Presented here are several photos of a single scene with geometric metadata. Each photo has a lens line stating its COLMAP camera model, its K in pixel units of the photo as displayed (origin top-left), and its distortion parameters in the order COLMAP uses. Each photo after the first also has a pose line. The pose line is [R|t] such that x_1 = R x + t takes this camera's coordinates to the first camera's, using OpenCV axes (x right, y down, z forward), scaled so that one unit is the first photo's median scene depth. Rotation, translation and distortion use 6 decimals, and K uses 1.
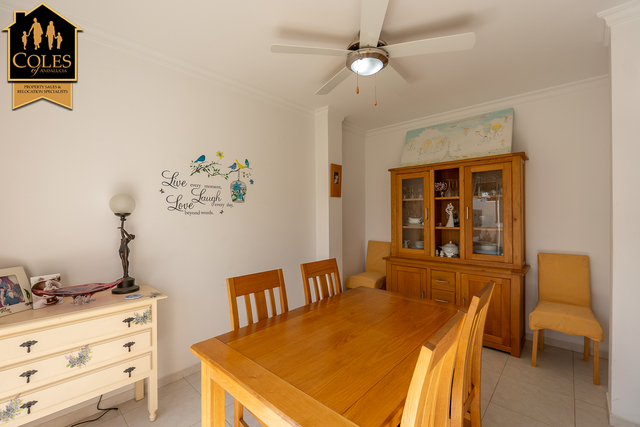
lens RADIAL K [[268.0, 0, 318.4], [0, 268.0, 215.7], [0, 0, 1]] dist [-0.007890, -0.000307]
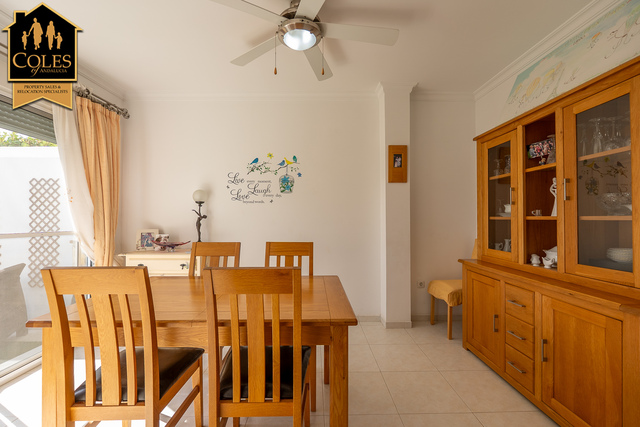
lens RADIAL K [[268.0, 0, 318.4], [0, 268.0, 215.7], [0, 0, 1]] dist [-0.007890, -0.000307]
pose [[0.699957, 0.002010, -0.714182, 0.638335], [-0.005747, 0.999980, -0.002819, 0.052025], [0.714162, 0.006078, 0.699954, 0.266202]]
